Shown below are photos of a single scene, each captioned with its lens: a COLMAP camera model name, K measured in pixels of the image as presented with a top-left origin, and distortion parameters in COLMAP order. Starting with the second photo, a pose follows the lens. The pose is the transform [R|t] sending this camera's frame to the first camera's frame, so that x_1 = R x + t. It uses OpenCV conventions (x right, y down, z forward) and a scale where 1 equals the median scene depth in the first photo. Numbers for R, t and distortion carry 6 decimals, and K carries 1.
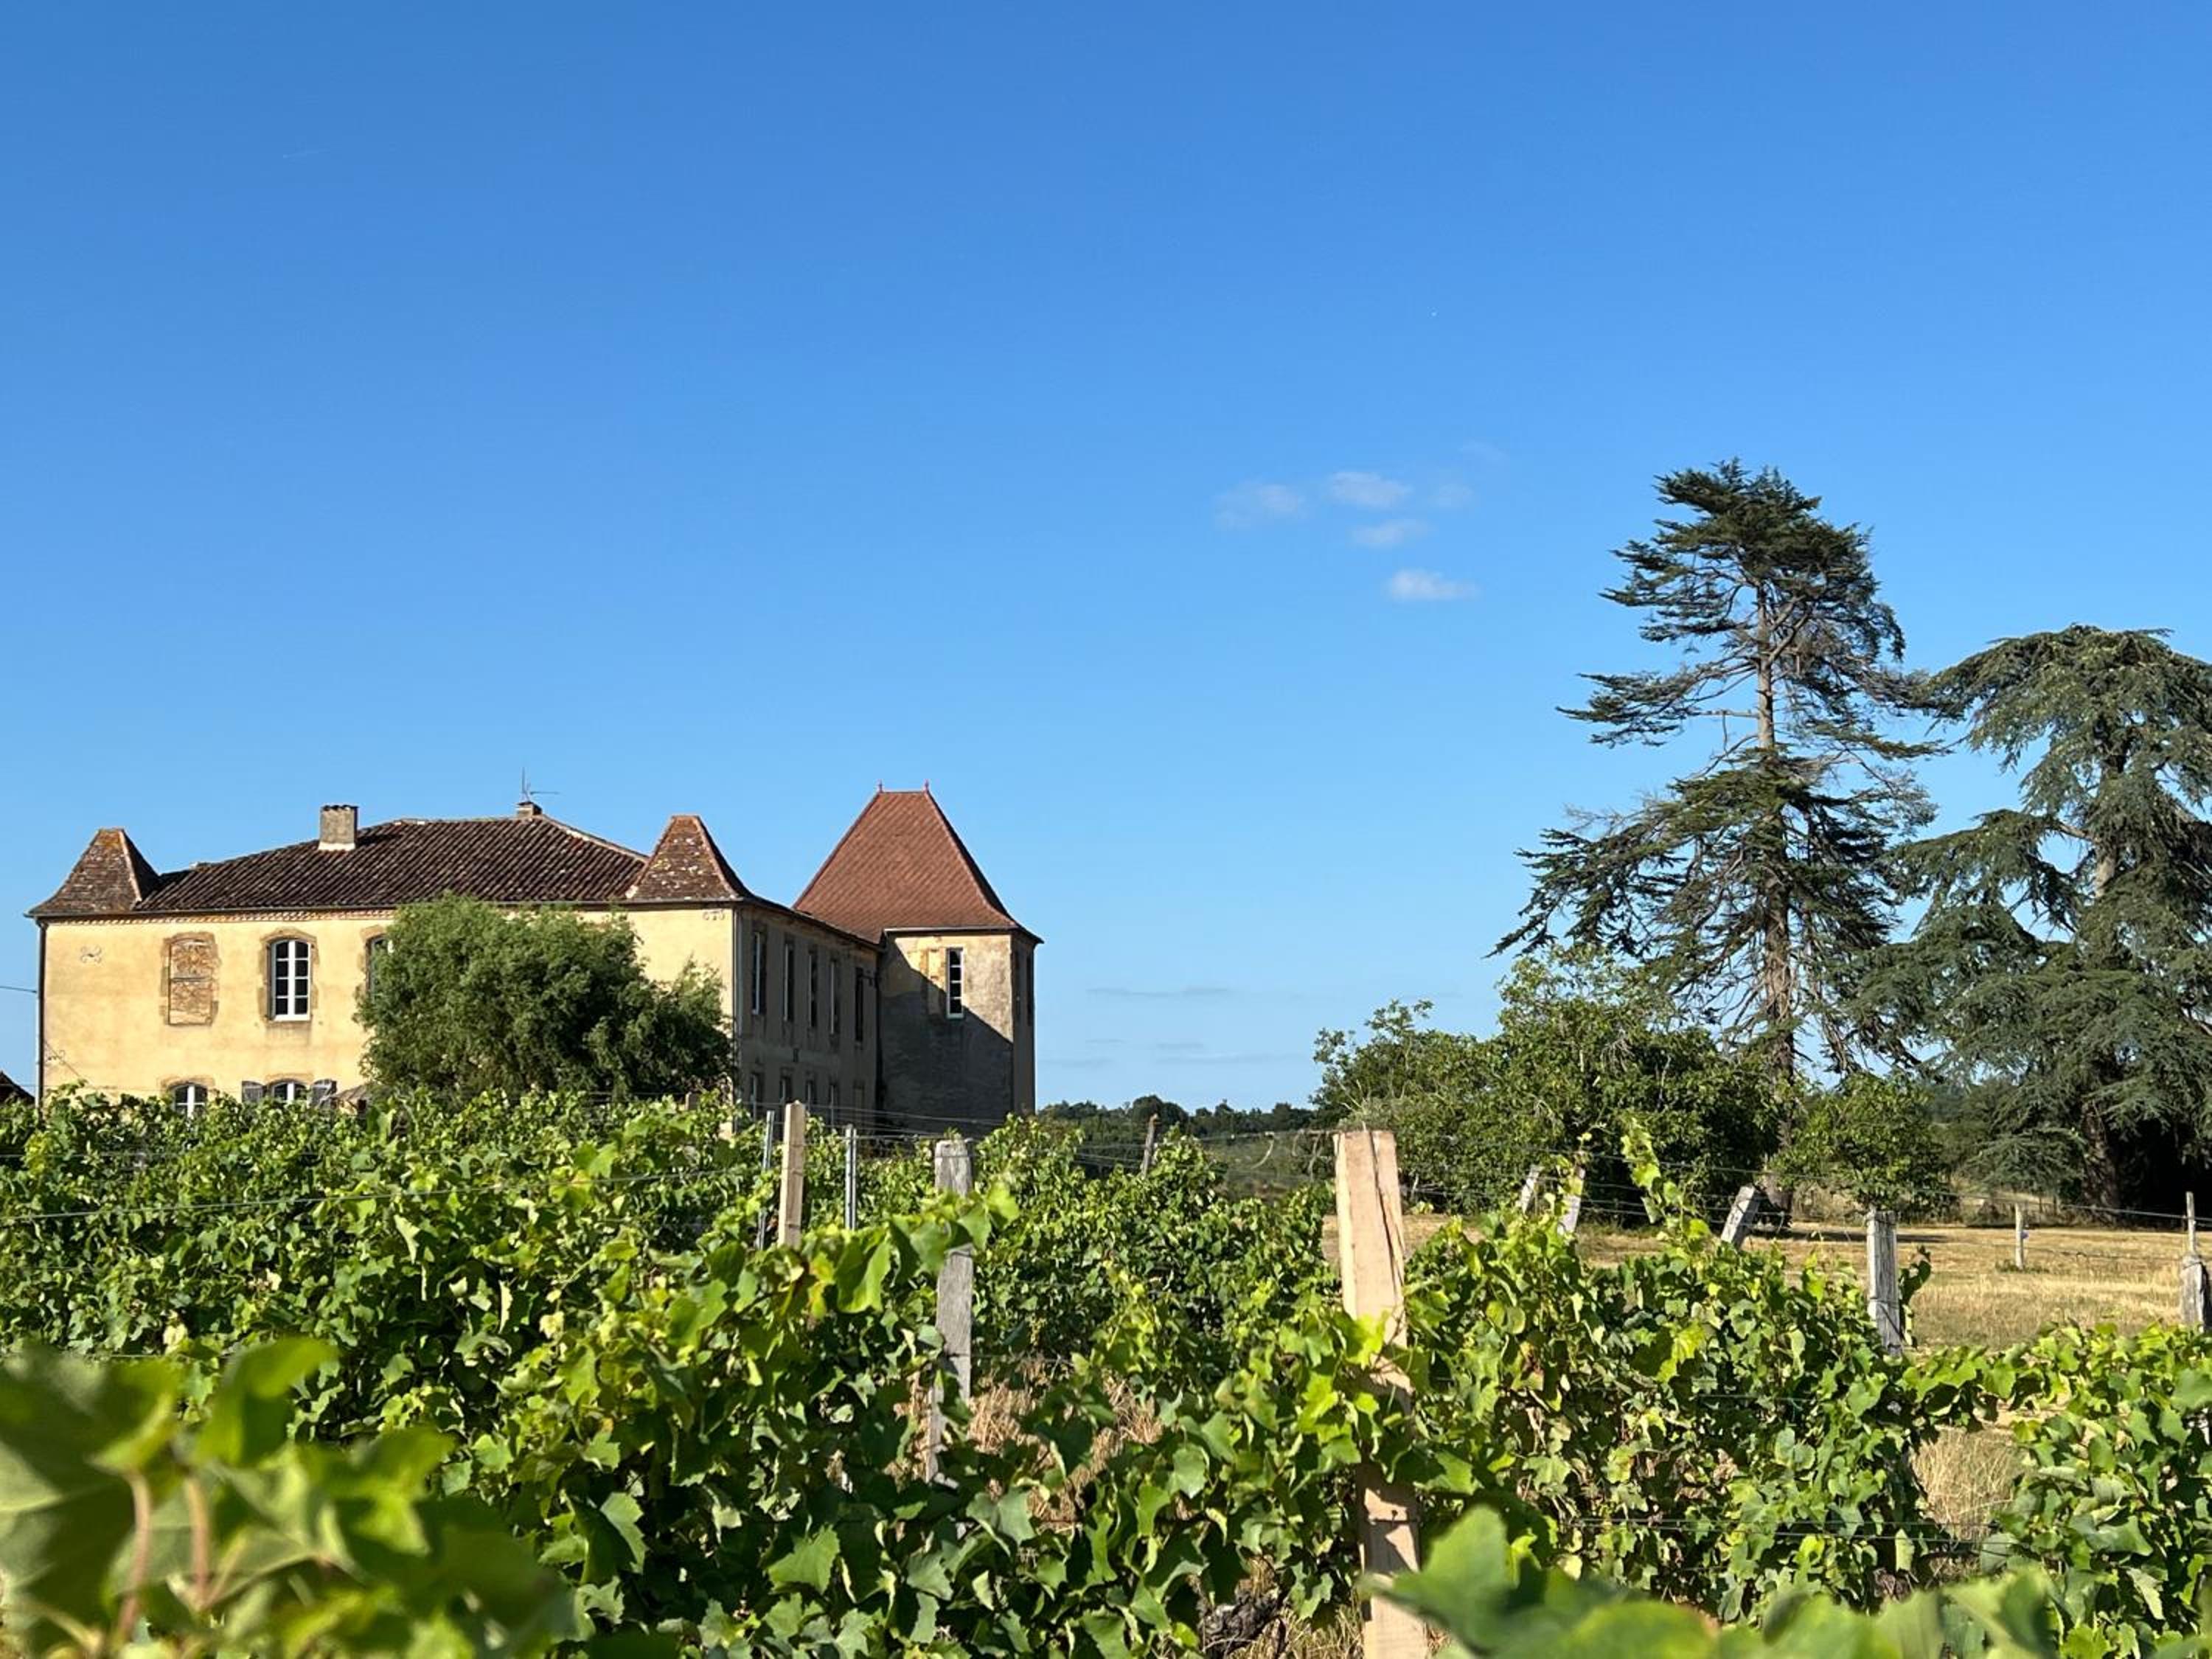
lens RADIAL K [[2799.8, 0, 1106.0], [0, 2799.8, 829.5], [0, 0, 1]] dist [0.144476, -0.003550]
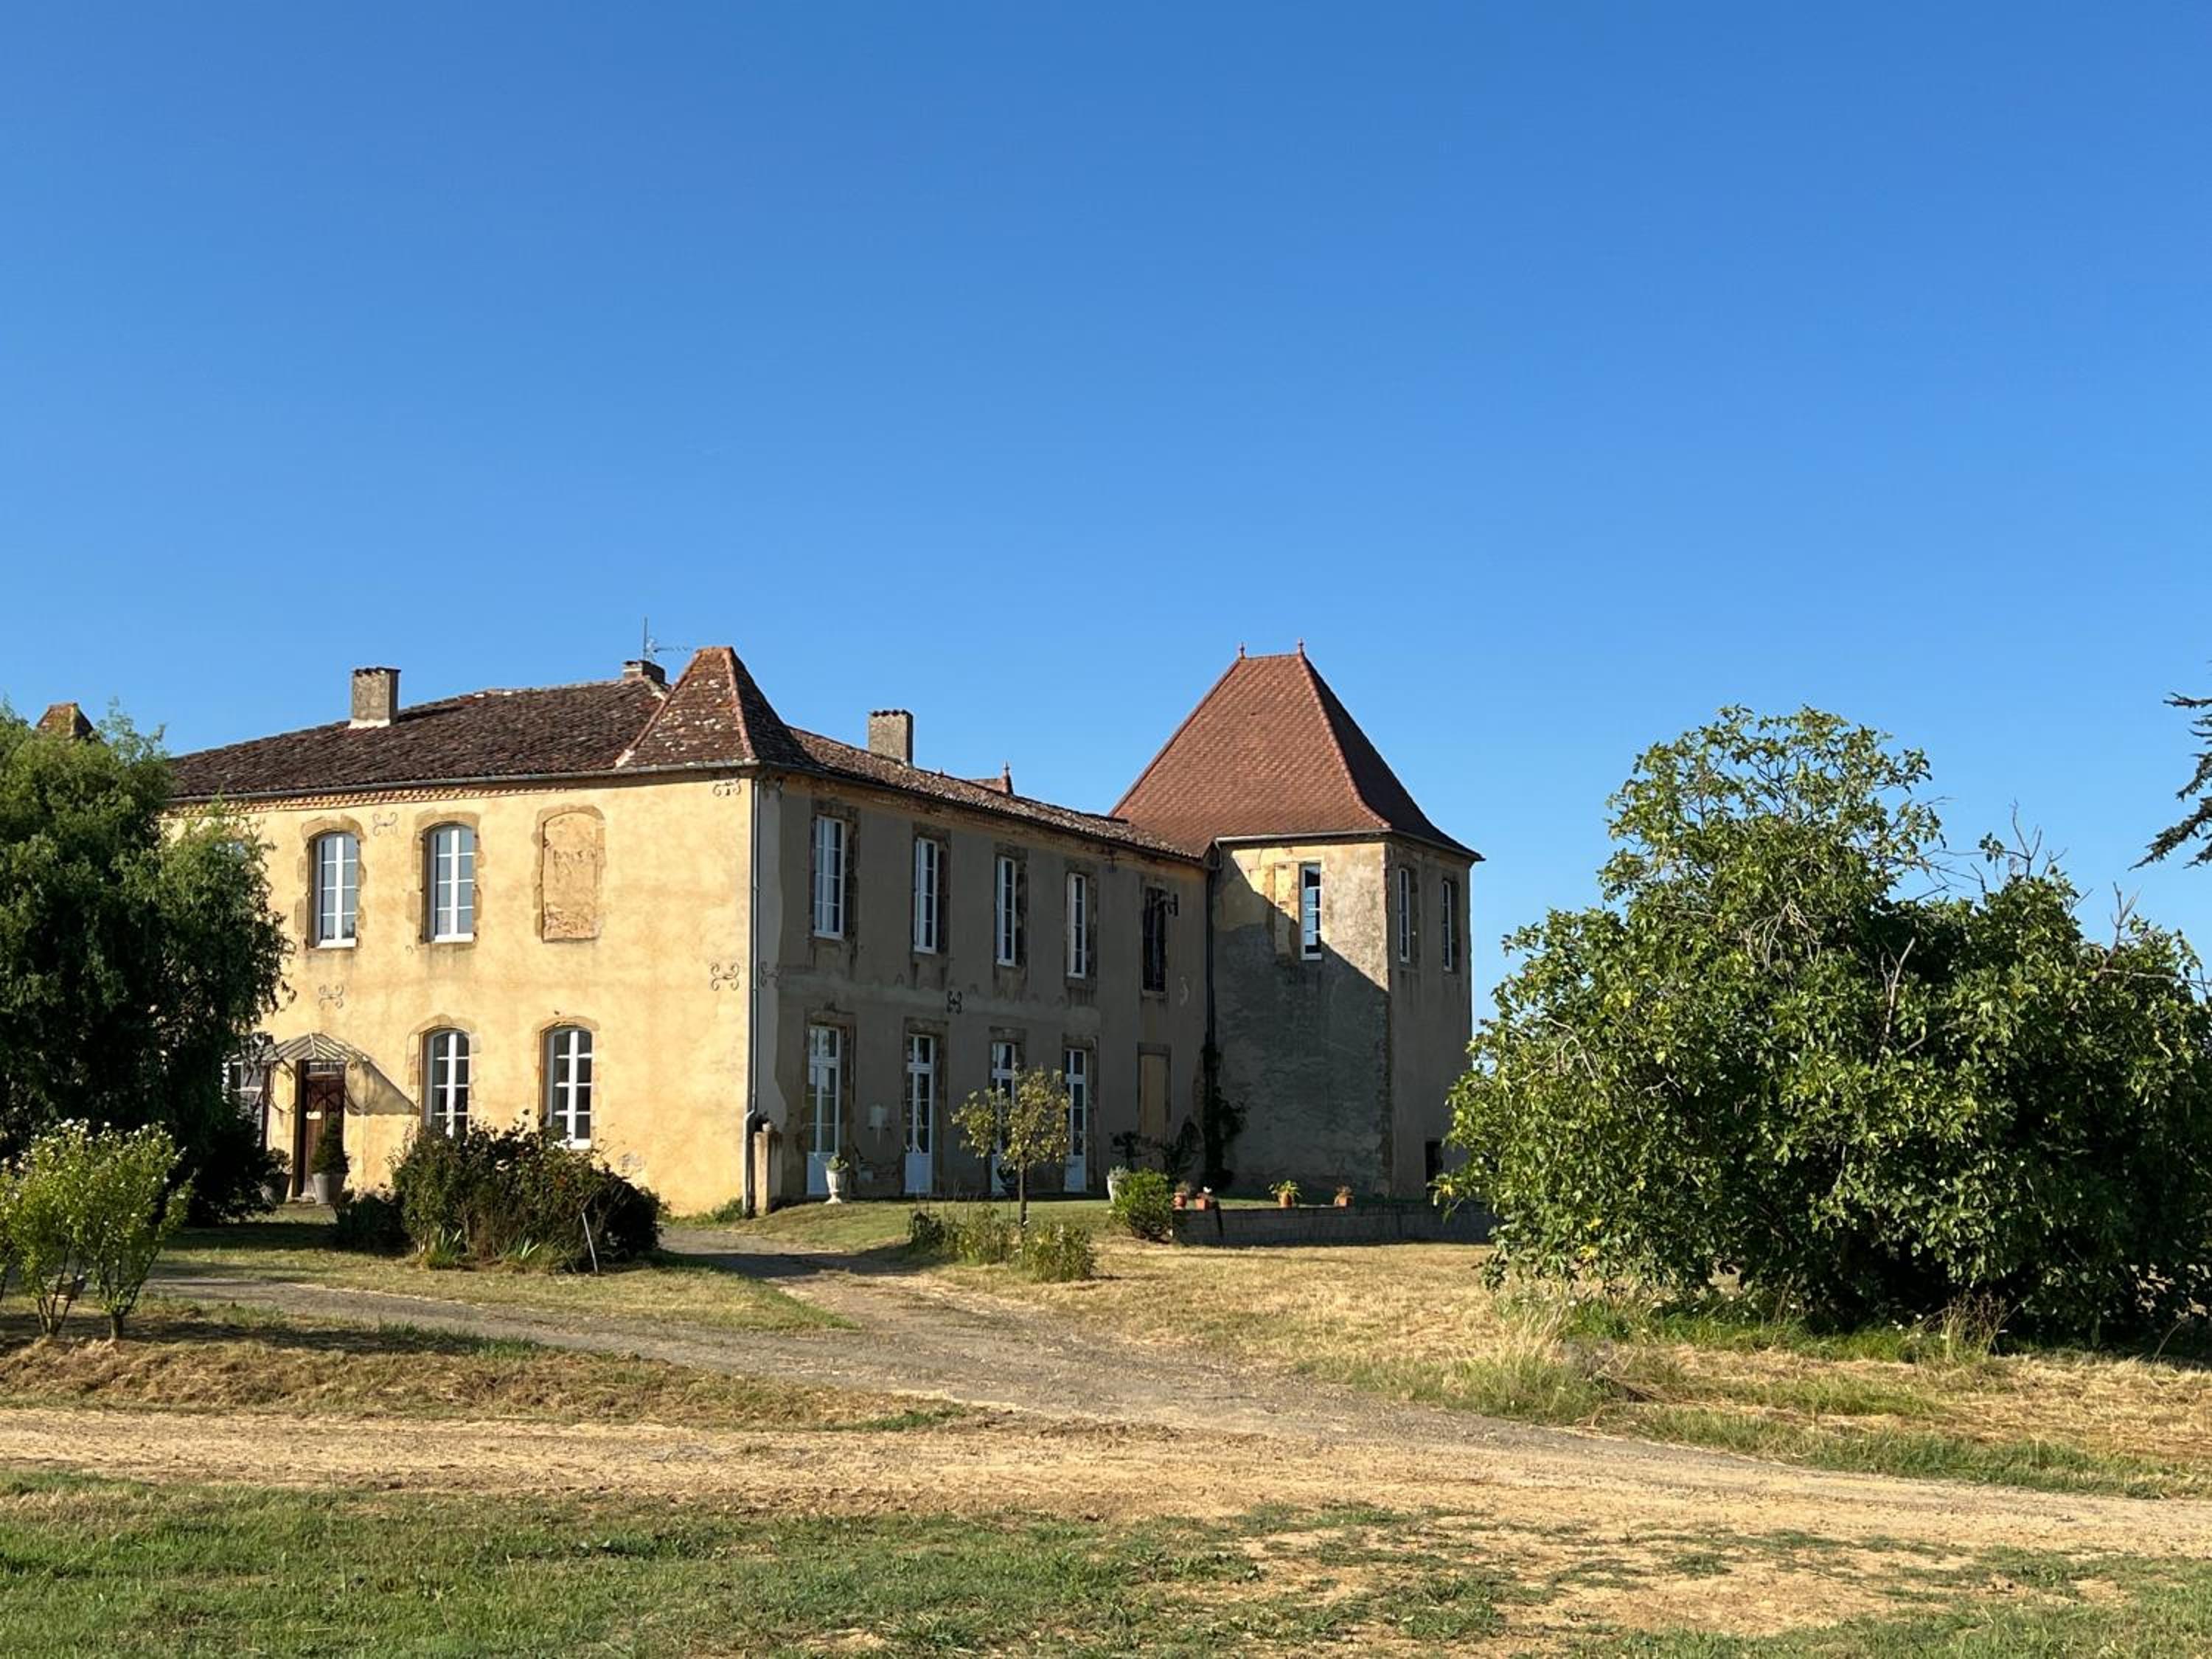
lens RADIAL K [[2799.8, 0, 1106.0], [0, 2799.8, 829.5], [0, 0, 1]] dist [0.144476, -0.003550]
pose [[0.951139, -0.024769, -0.307767, 0.118058], [0.025505, 0.999673, -0.001632, 0.033858], [0.307706, -0.006298, 0.951461, 0.301679]]
